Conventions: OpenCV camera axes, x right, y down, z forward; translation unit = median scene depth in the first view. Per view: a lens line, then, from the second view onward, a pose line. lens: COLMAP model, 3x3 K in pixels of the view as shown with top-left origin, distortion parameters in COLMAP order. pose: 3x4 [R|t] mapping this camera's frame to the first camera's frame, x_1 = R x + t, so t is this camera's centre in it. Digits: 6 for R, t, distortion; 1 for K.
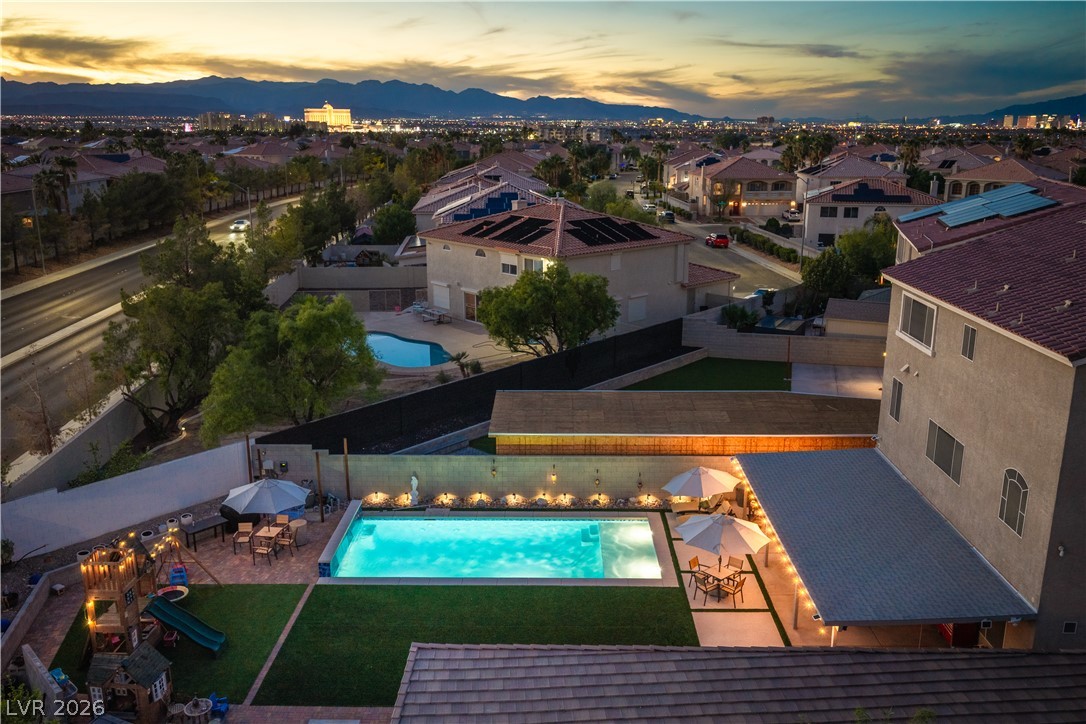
lens RADIAL K [[917.9, 0, 543.0], [0, 917.9, 362.0], [0, 0, 1]] dist [0.004626, -0.000526]
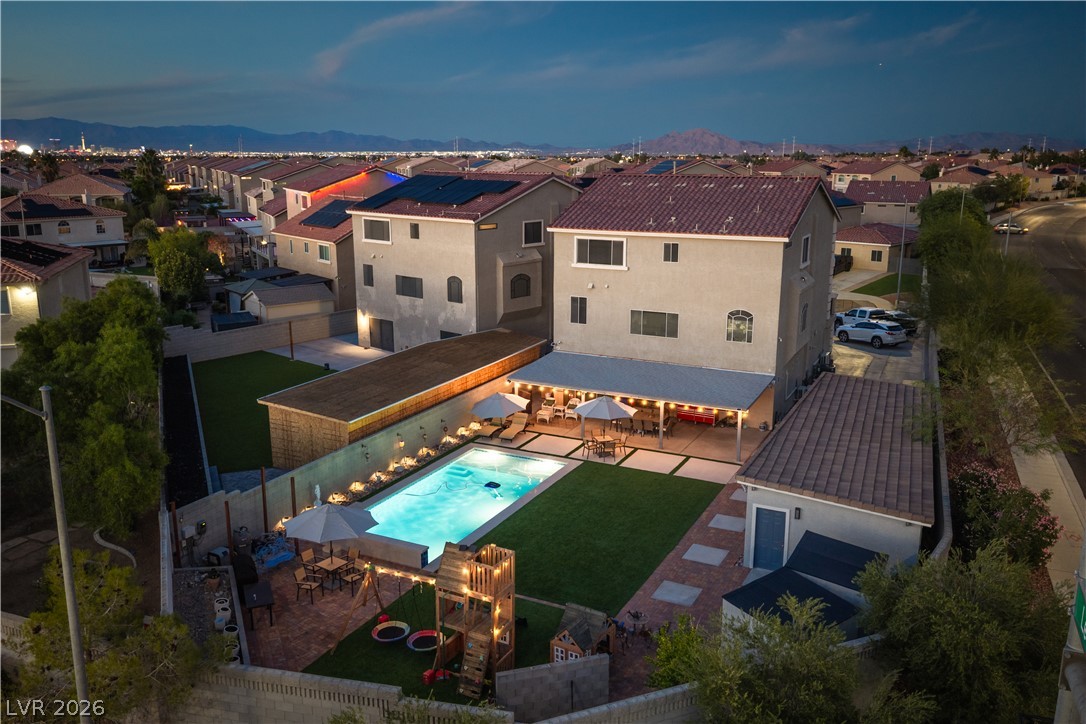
lens RADIAL K [[917.9, 0, 543.0], [0, 917.9, 362.0], [0, 0, 1]] dist [0.004626, -0.000526]
pose [[0.445324, -0.215335, 0.869090, -0.857266], [0.234042, 0.964898, 0.119150, -0.061475], [-0.864240, 0.150343, 0.480090, 0.314513]]
